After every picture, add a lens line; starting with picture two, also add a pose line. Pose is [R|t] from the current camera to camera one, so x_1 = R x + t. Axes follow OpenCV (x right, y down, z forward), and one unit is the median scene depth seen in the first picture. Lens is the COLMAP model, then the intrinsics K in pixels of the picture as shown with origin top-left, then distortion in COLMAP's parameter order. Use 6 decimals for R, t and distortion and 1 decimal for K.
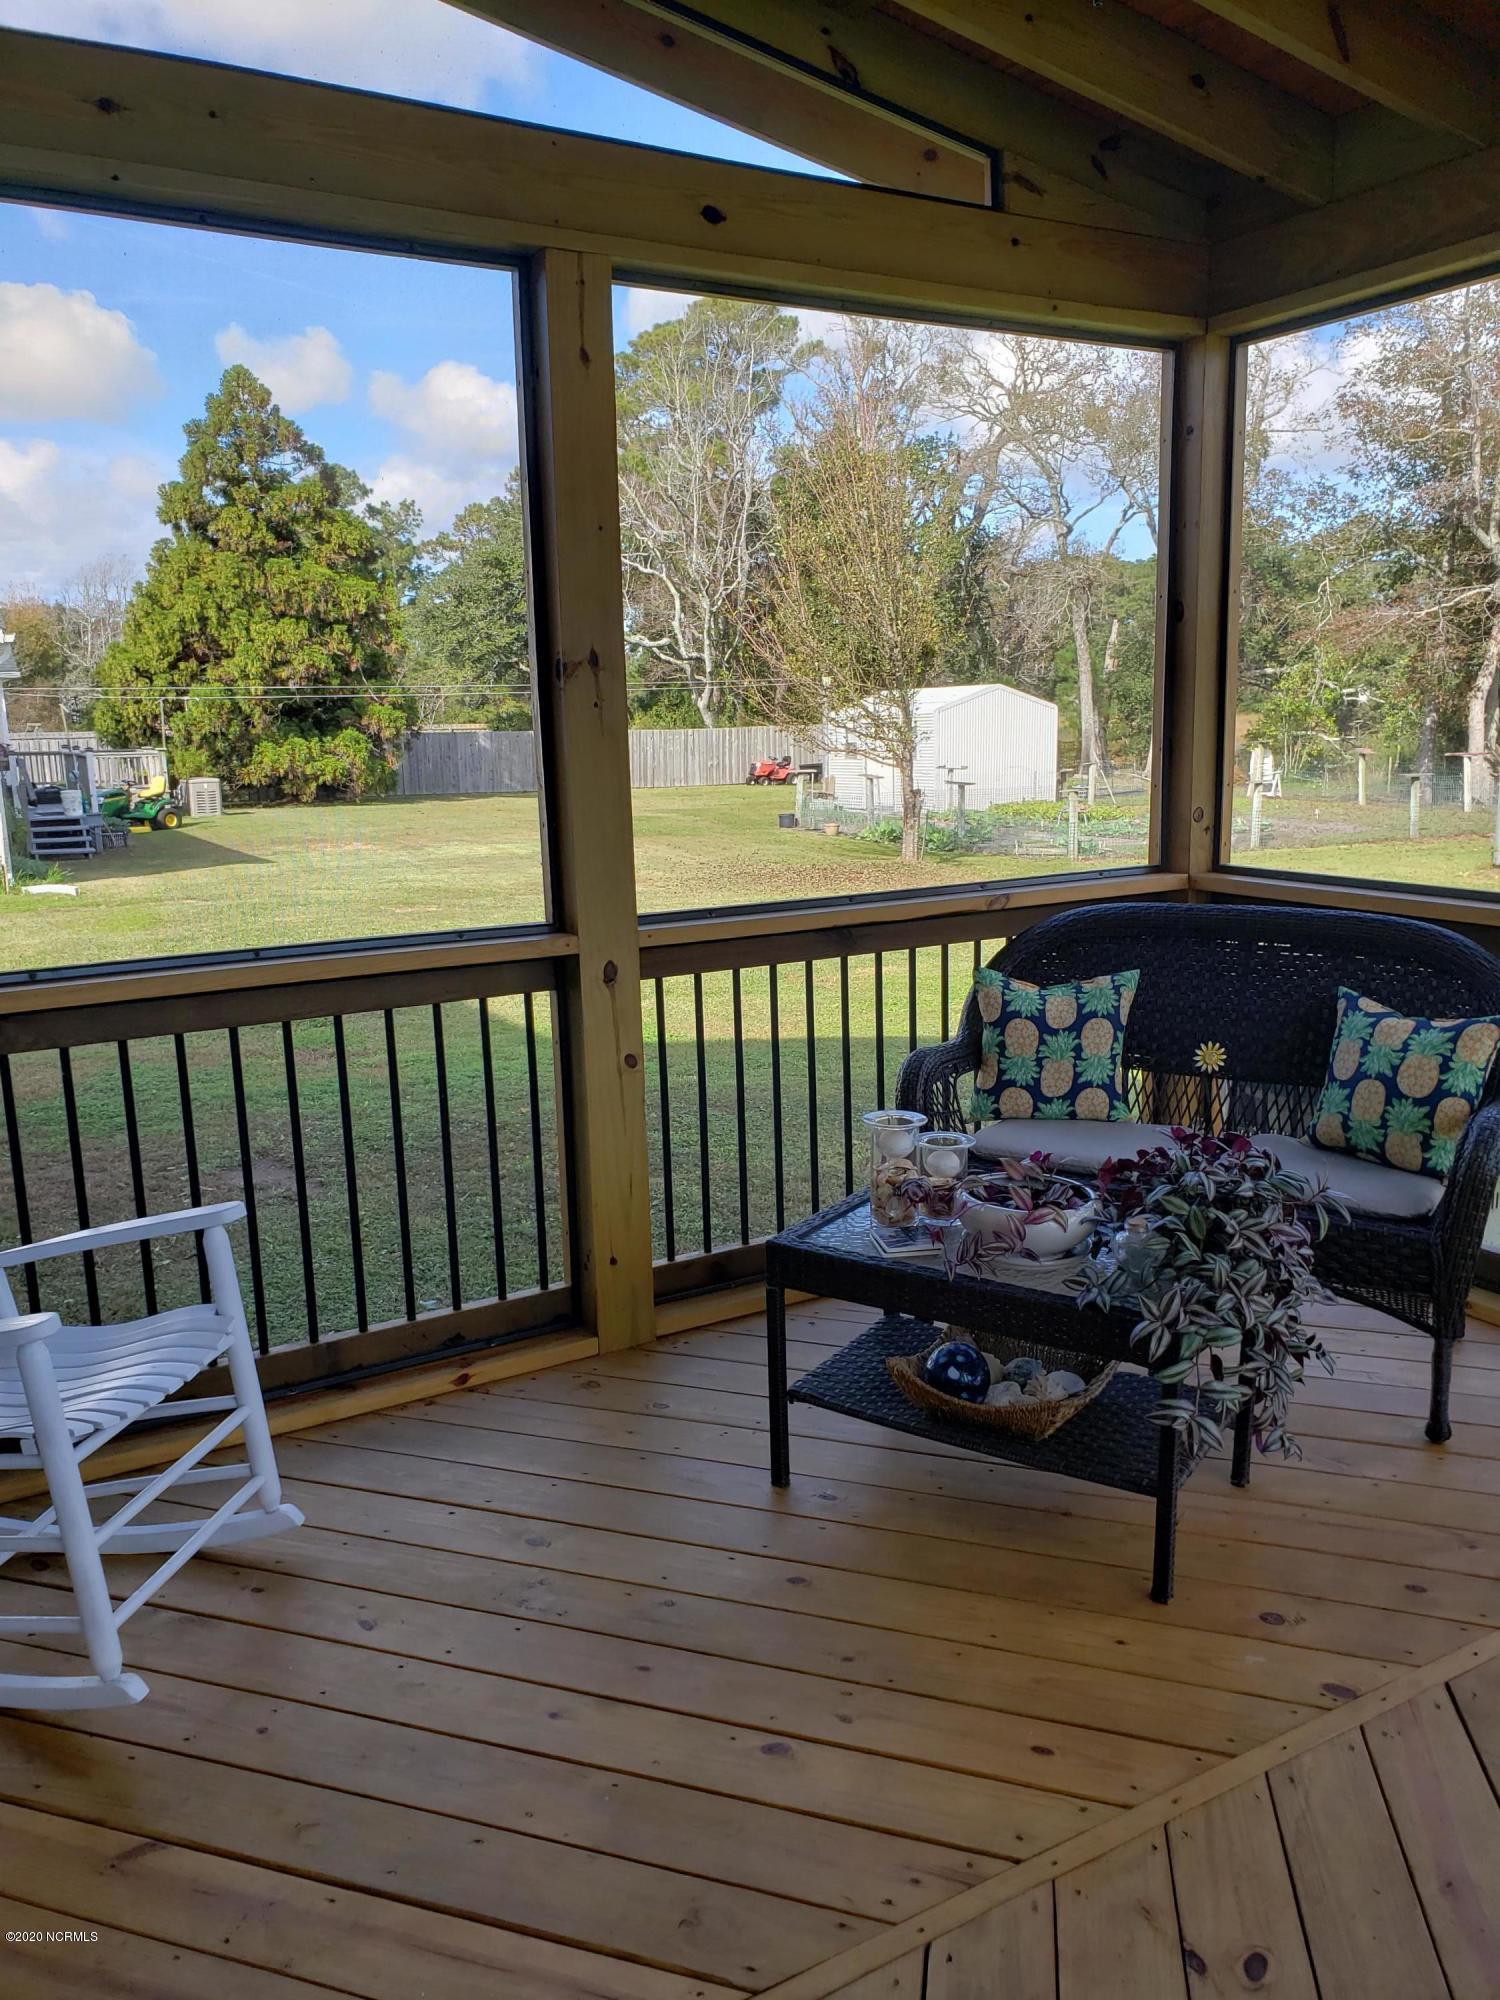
lens RADIAL K [[1551.3, 0, 752.3], [0, 1551.3, 1000.3], [0, 0, 1]] dist [0.040834, -0.026390]
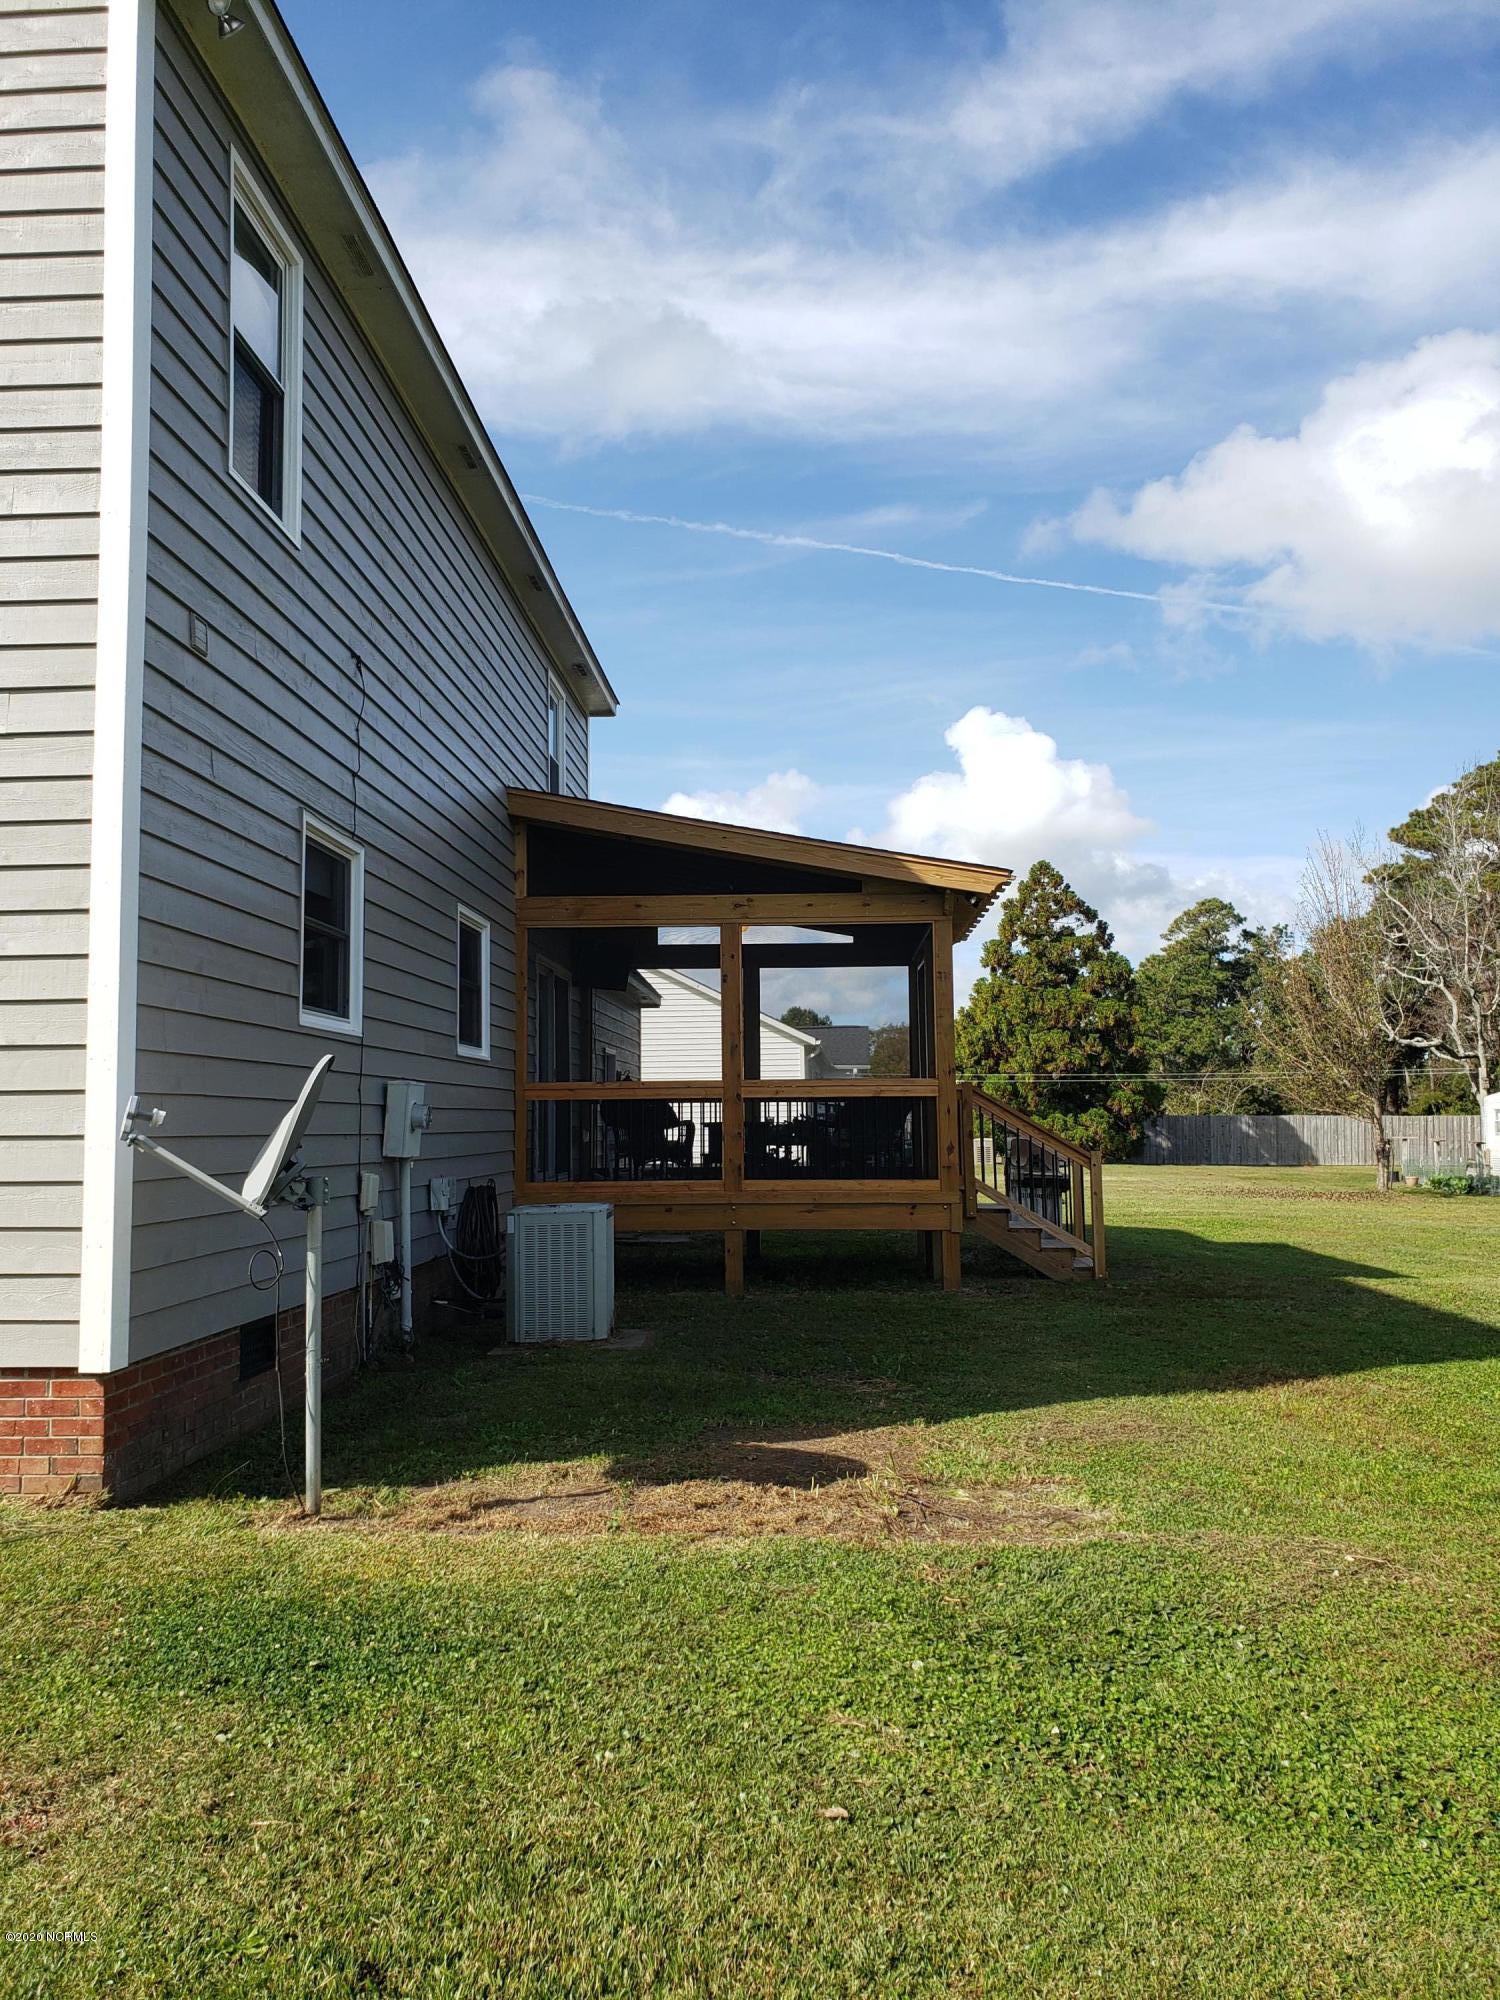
lens RADIAL K [[1551.3, 0, 746.6], [0, 1551.3, 999.0], [0, 0, 1]] dist [0.040834, -0.026390]
pose [[0.832915, -0.026681, -0.552757, 0.237806], [-0.116267, 0.968107, -0.221925, 0.069713], [0.541049, 0.249112, 0.803249, -0.273717]]
